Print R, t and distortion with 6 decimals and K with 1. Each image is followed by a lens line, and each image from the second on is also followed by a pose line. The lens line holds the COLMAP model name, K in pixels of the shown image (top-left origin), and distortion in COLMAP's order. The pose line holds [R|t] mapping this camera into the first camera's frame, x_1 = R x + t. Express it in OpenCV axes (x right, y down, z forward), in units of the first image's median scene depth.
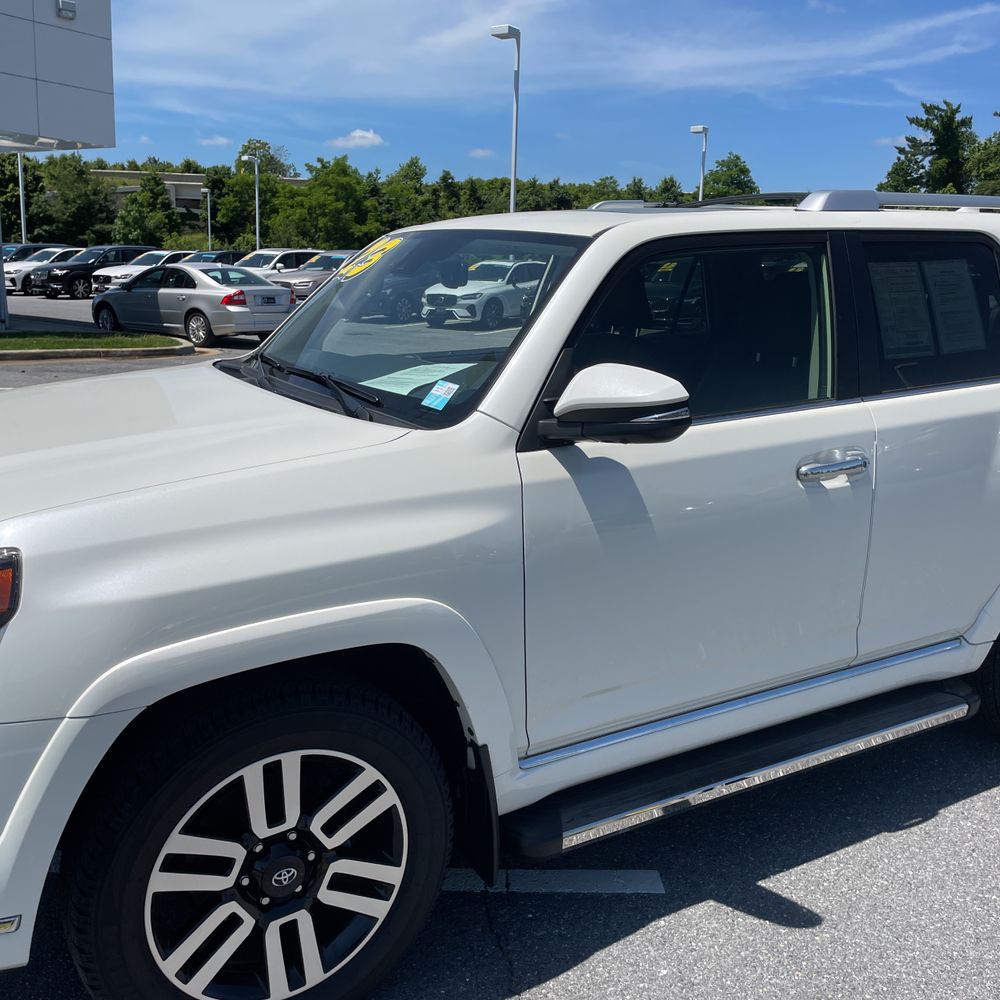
lens RADIAL K [[1002.4, 0, 472.7], [0, 1002.4, 499.0], [0, 0, 1]] dist [0.039148, 0.000000]
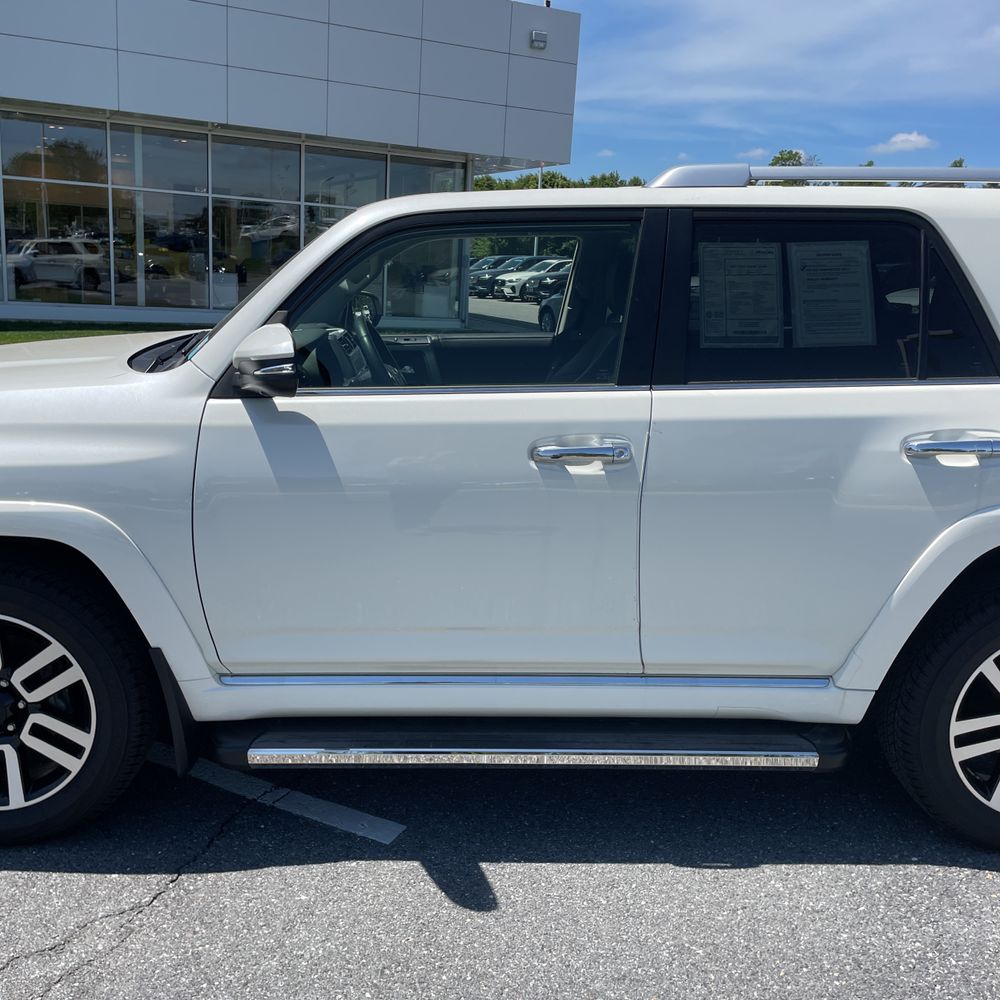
lens RADIAL K [[1002.4, 0, 484.8], [0, 1002.4, 502.6], [0, 0, 1]] dist [0.039148, 0.000000]
pose [[0.880298, 0.116528, -0.459888, 0.103070], [-0.120760, 0.992474, 0.020322, 0.001064], [0.458795, 0.037647, 0.887744, 0.015982]]
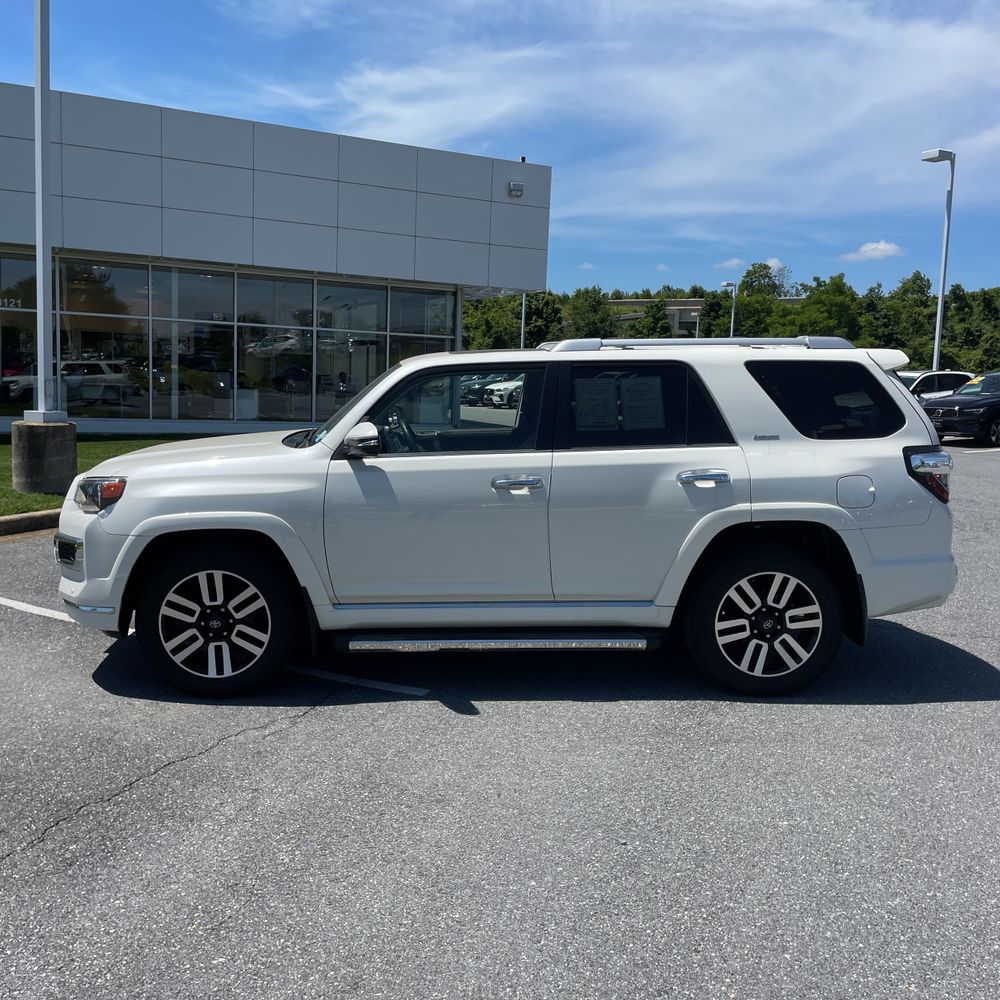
lens RADIAL K [[1002.4, 0, 480.8], [0, 1002.4, 513.4], [0, 0, 1]] dist [0.039148, 0.000000]
pose [[0.882685, 0.056354, -0.466573, 0.169864], [-0.101932, 0.992108, -0.073011, 0.024487], [0.458777, 0.112004, 0.881464, -0.100857]]
